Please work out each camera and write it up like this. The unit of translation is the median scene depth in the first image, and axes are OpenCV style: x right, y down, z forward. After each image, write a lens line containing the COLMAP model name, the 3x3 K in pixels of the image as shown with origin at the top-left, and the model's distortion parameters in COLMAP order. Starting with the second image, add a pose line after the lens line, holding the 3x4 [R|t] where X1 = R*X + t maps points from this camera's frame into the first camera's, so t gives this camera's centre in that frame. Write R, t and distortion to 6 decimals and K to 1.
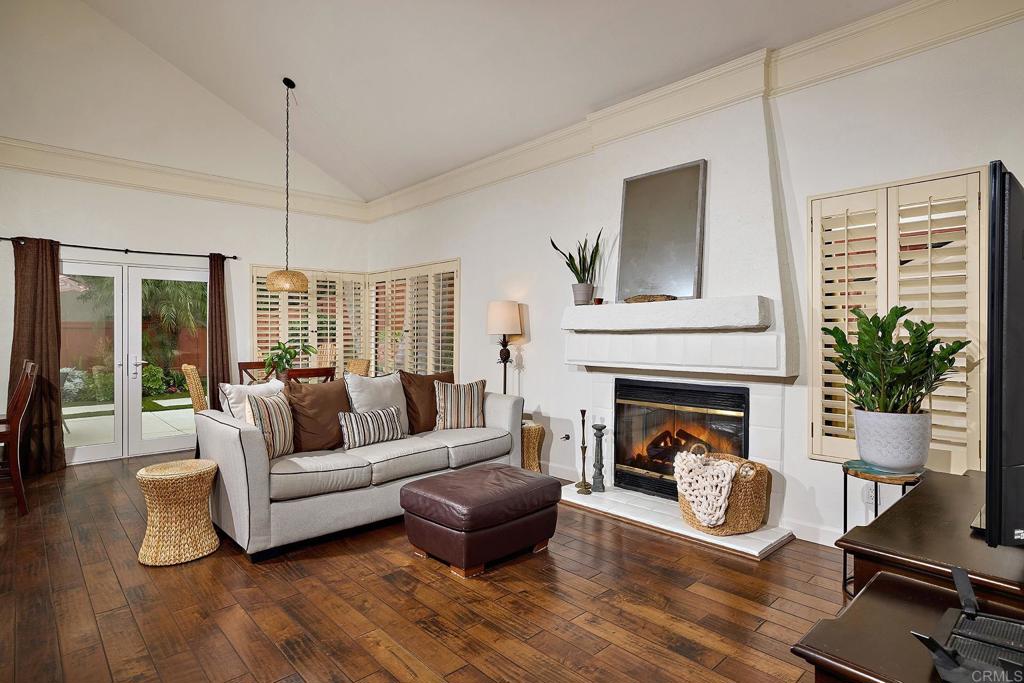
lens RADIAL K [[543.7, 0, 518.9], [0, 543.7, 335.9], [0, 0, 1]] dist [-0.003036, 0.003406]
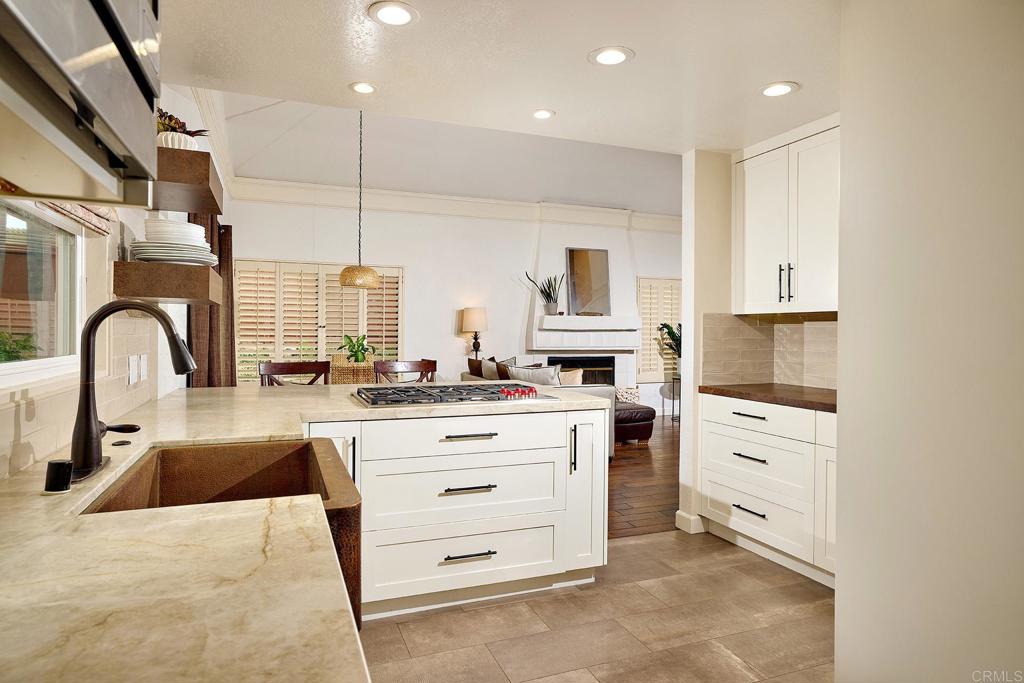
lens RADIAL K [[610.3, 0, 511.5], [0, 610.3, 339.9], [0, 0, 1]] dist [-0.000091, 0.000183]
pose [[0.370120, -0.012945, 0.928894, -1.765090], [-0.006198, 0.999846, 0.016403, -0.008726], [-0.928963, -0.011829, 0.369983, 0.405755]]
